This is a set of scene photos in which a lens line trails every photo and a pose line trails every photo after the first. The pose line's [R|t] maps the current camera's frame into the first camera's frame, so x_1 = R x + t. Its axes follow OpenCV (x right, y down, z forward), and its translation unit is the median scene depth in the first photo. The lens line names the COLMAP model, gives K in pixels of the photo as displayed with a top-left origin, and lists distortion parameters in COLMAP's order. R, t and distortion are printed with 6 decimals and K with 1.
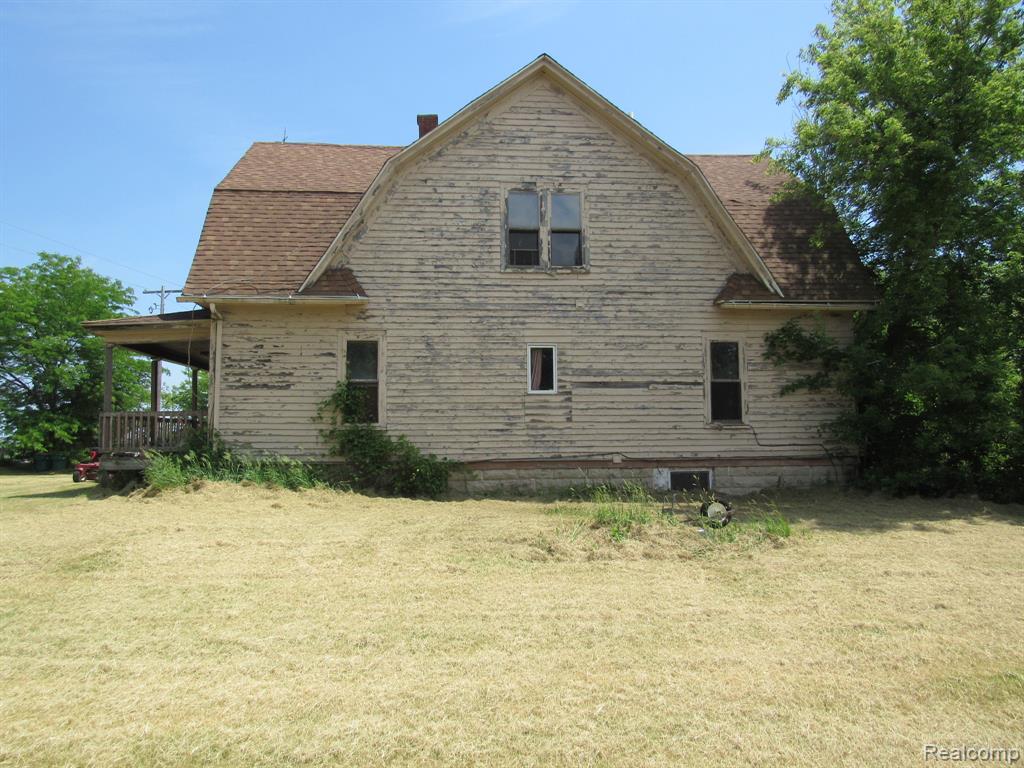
lens RADIAL K [[716.7, 0, 512.0], [0, 716.7, 384.0], [0, 0, 1]] dist [-0.006103, 0.000017]
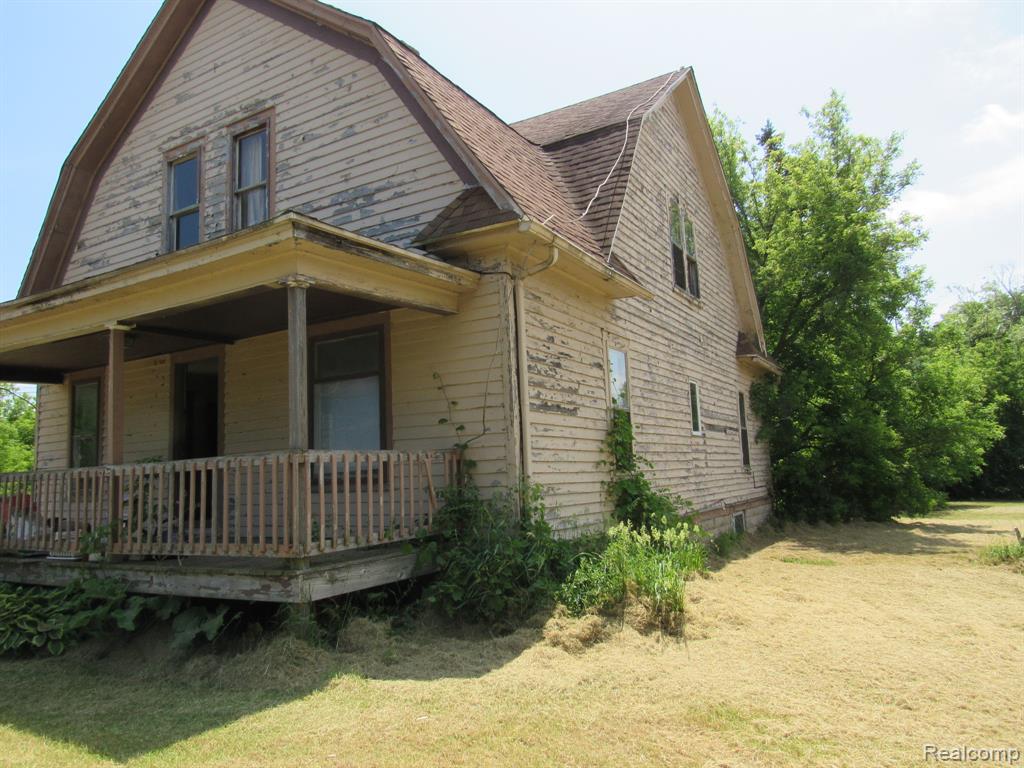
lens RADIAL K [[716.7, 0, 512.0], [0, 716.7, 384.0], [0, 0, 1]] dist [-0.006103, 0.000017]
pose [[0.576162, 0.086825, 0.812711, -0.826396], [-0.027987, 0.995854, -0.086550, 0.033977], [-0.816856, 0.027122, 0.576203, 0.686295]]
